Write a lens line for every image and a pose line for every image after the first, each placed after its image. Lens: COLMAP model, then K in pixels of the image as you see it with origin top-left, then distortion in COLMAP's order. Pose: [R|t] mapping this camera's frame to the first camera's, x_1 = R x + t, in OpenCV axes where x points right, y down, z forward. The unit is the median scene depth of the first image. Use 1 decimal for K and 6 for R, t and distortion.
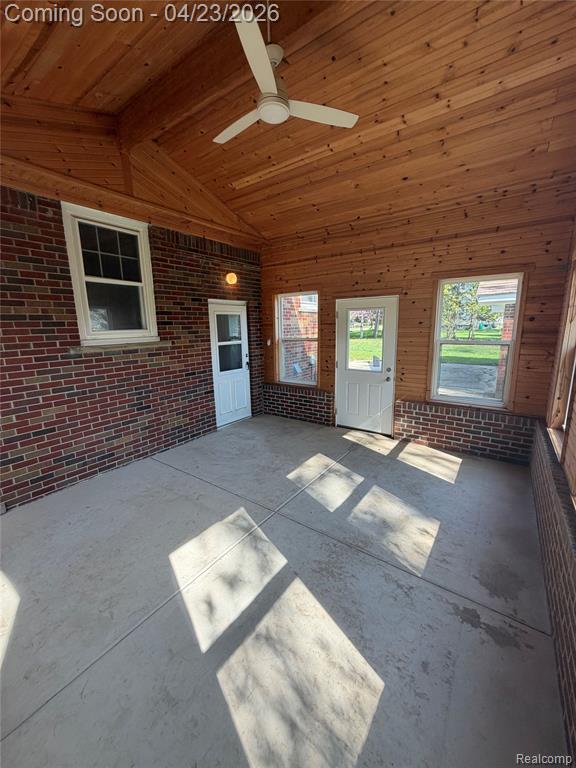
lens RADIAL K [[307.3, 0, 288.4], [0, 307.3, 382.5], [0, 0, 1]] dist [0.000820, 0.000446]
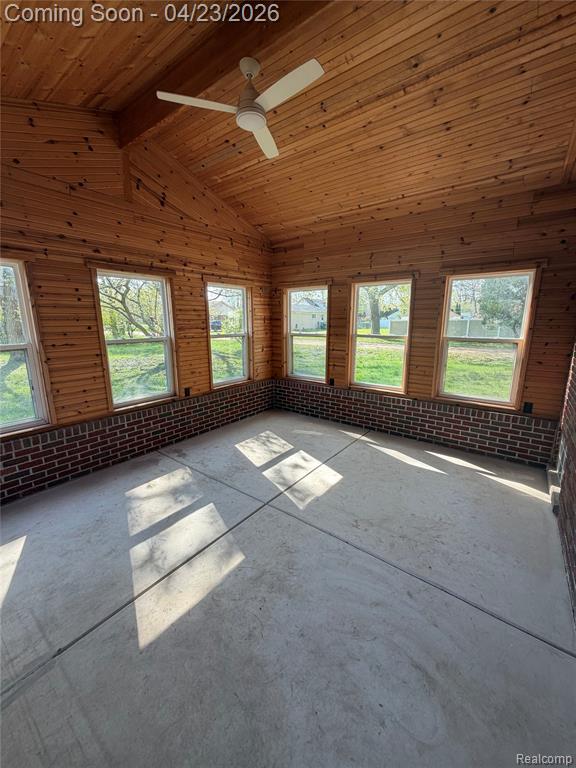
lens RADIAL K [[307.3, 0, 288.1], [0, 307.3, 383.3], [0, 0, 1]] dist [0.000820, 0.000446]
pose [[-0.999417, 0.007714, 0.033256, -0.182536], [0.020051, 0.921054, 0.388918, -0.419010], [-0.027631, 0.389358, -0.920672, 2.197613]]
